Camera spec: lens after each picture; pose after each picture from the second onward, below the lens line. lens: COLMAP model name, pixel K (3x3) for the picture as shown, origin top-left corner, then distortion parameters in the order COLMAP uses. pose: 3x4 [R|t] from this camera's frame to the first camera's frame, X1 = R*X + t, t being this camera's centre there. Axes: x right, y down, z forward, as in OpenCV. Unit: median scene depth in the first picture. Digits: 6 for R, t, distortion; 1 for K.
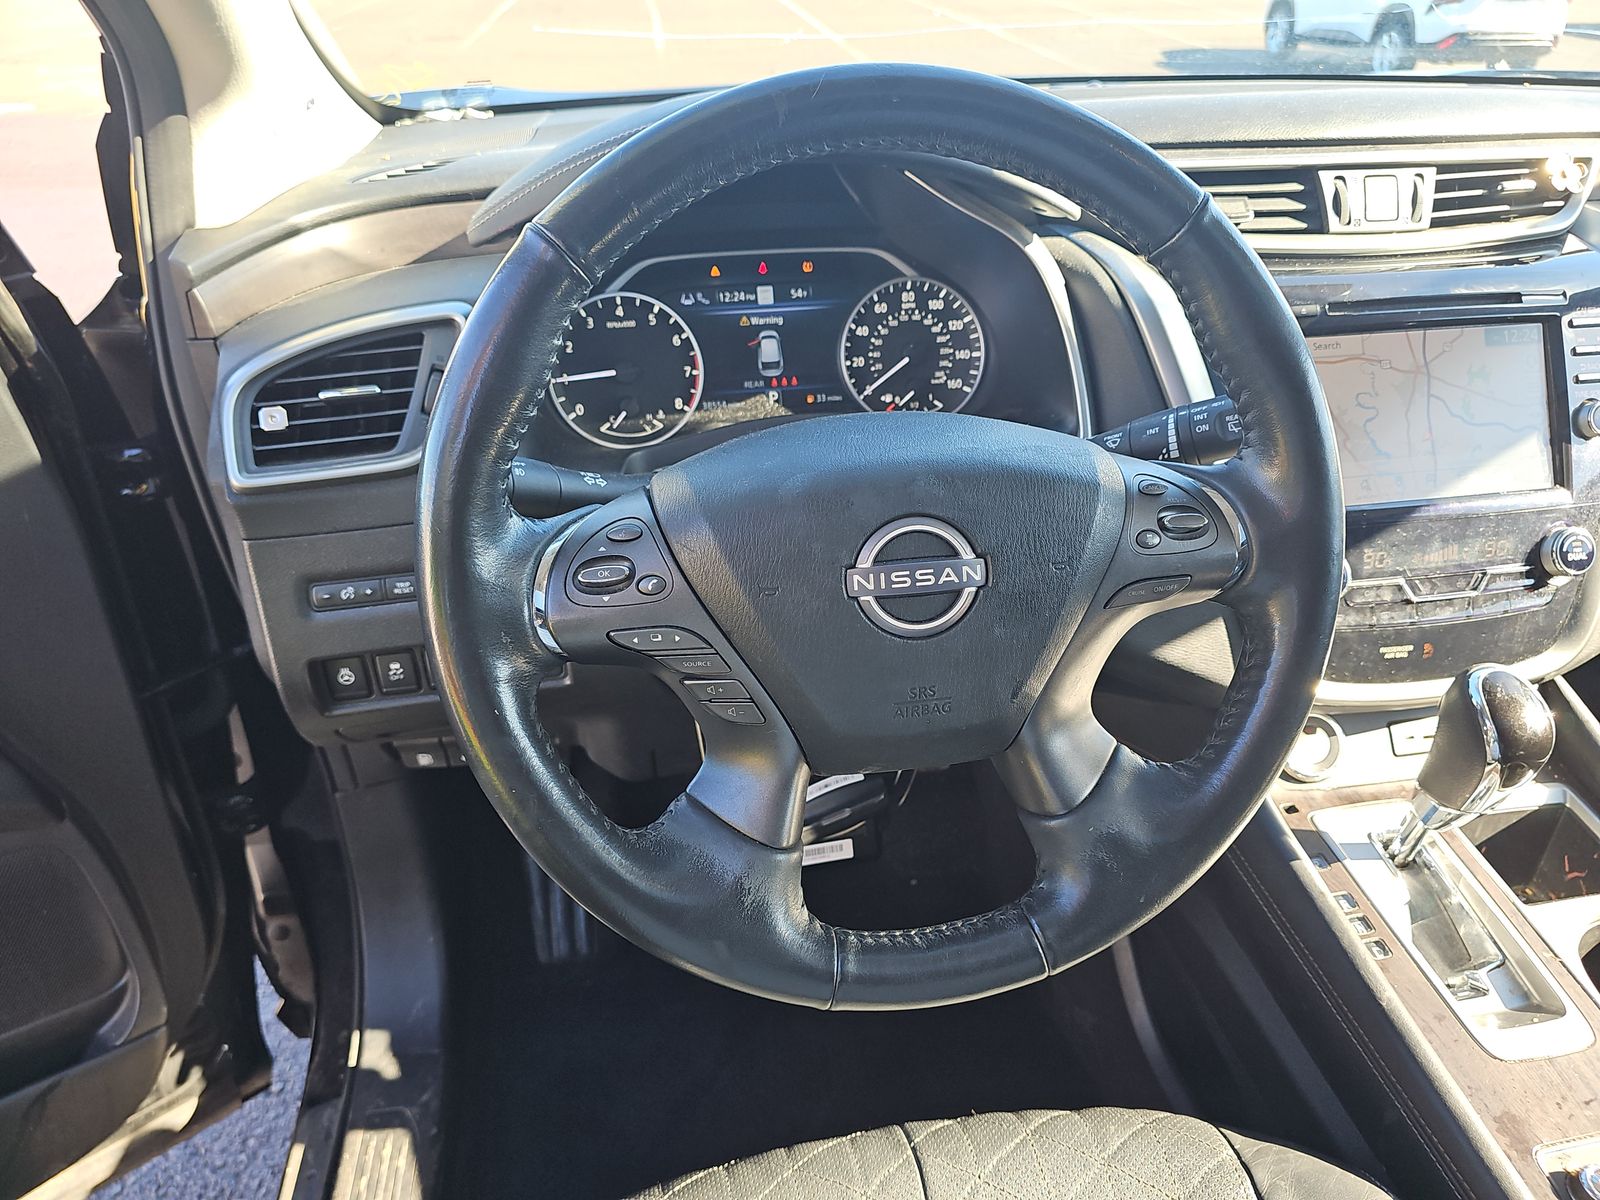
lens RADIAL K [[1091.1, 0, 833.3], [0, 1091.1, 605.9], [0, 0, 1]] dist [0.040303, -0.052472]
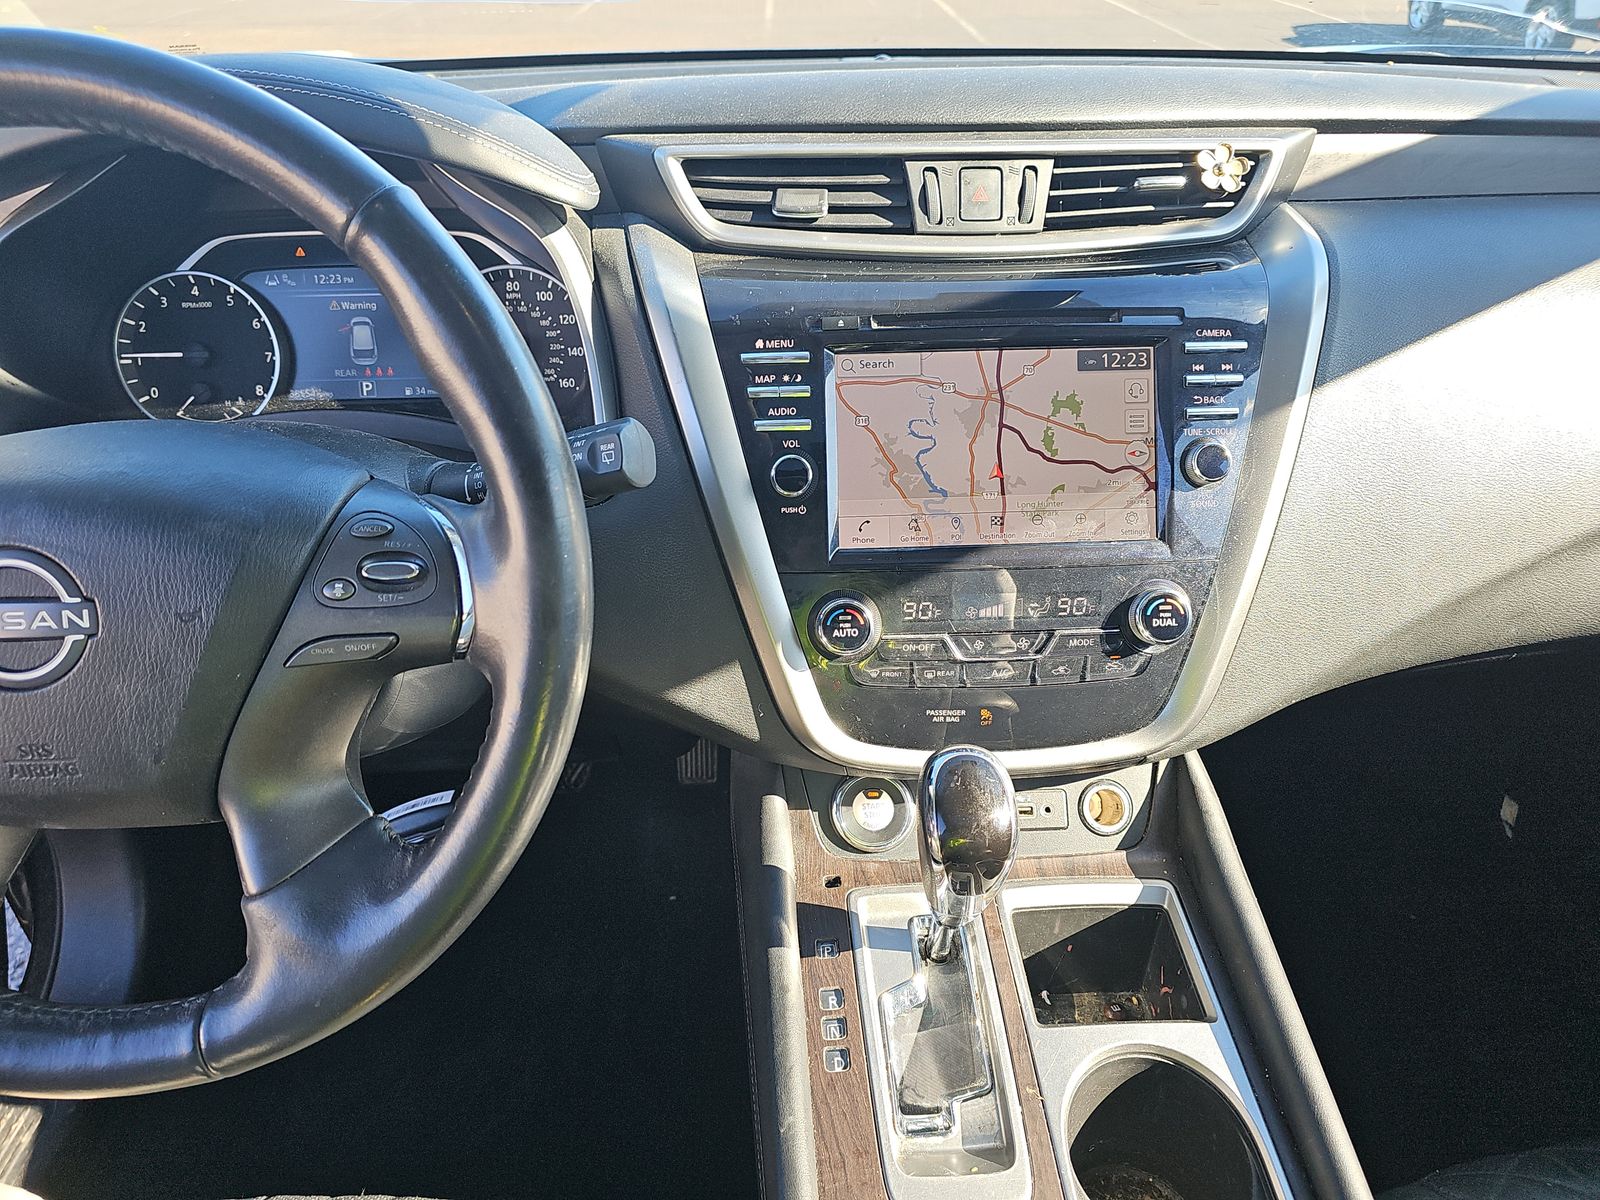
lens RADIAL K [[1091.3, 0, 800.0], [0, 1091.3, 600.0], [0, 0, 1]] dist [0.037008, -0.045939]
pose [[0.991569, 0.066975, -0.110928, 0.471621], [-0.065019, 0.997660, 0.021165, -0.059970], [0.112086, -0.013774, 0.993603, 0.118364]]
